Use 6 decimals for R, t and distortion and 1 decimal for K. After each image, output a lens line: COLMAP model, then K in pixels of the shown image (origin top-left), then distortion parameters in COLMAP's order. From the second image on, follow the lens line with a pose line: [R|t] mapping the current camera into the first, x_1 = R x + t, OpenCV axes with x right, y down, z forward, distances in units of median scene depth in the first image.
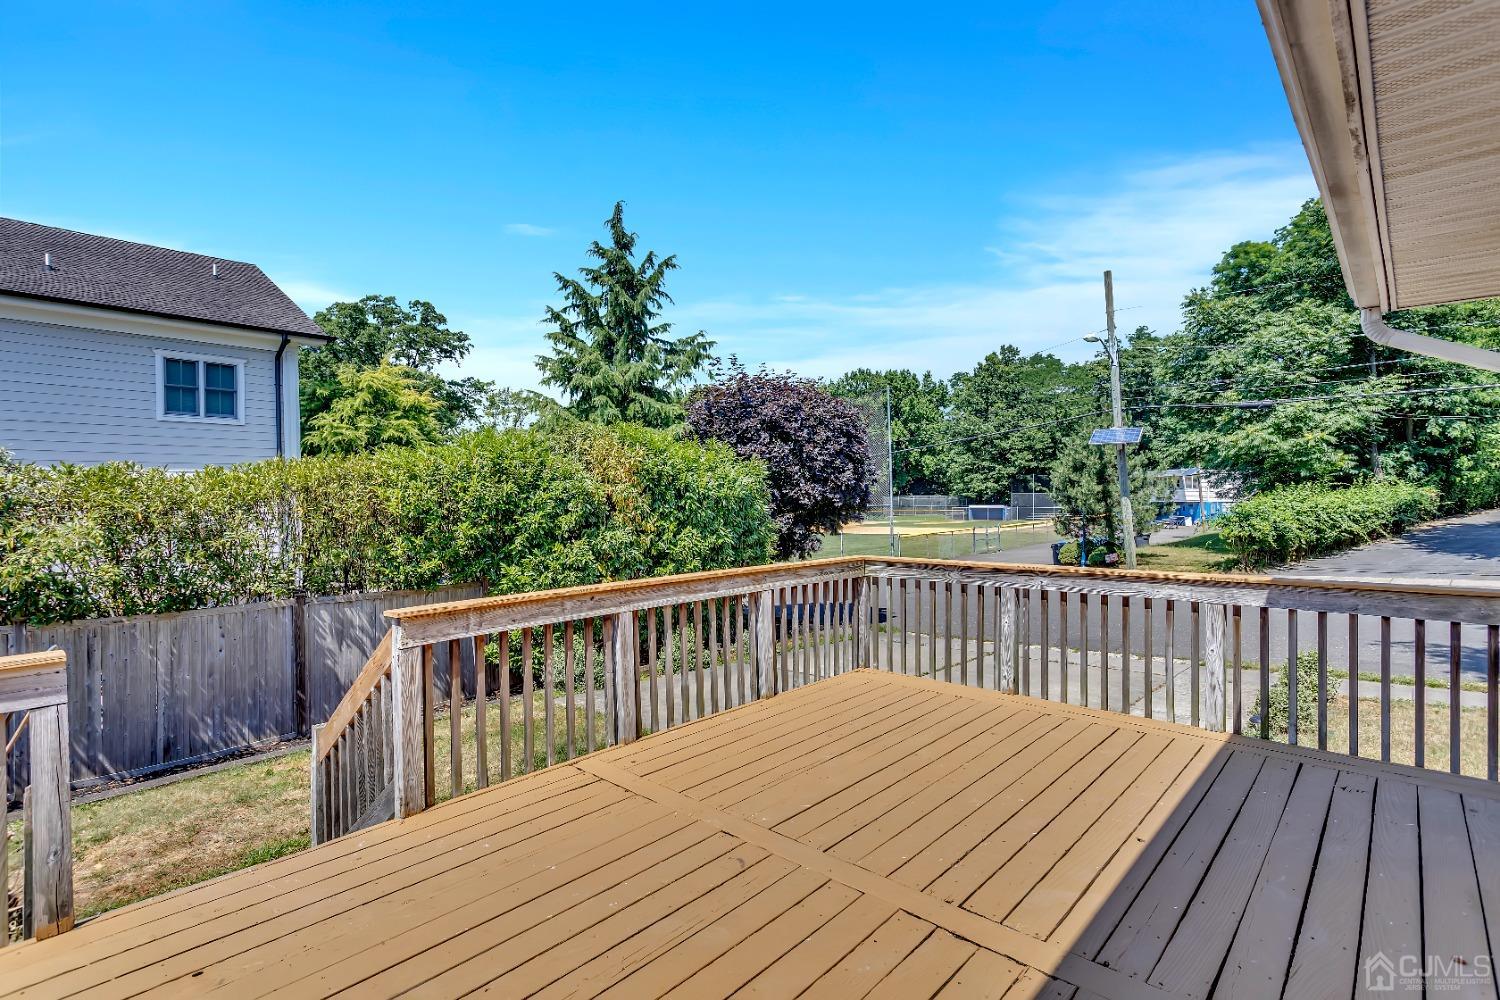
lens RADIAL K [[721.2, 0, 738.4], [0, 721.2, 510.0], [0, 0, 1]] dist [0.011687, 0.000659]
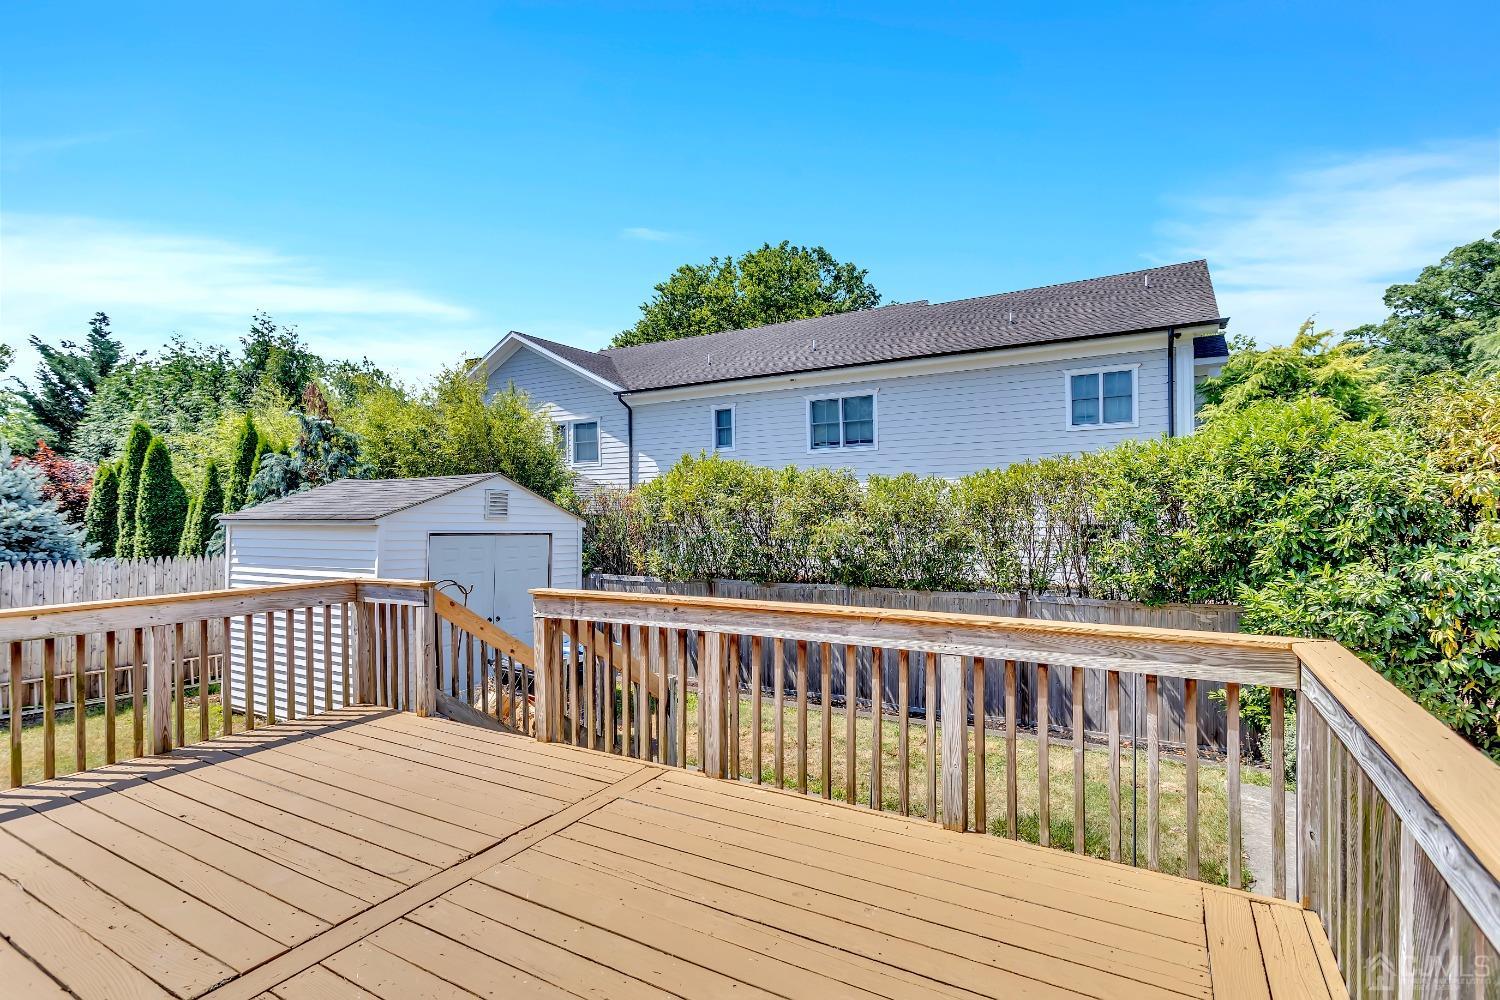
lens RADIAL K [[721.2, 0, 746.7], [0, 721.2, 505.2], [0, 0, 1]] dist [0.011687, 0.000659]
pose [[0.205561, 0.002741, -0.978641, 0.338338], [-0.003080, 0.999993, 0.002154, -0.009637], [0.978640, 0.002572, 0.205568, 0.389372]]
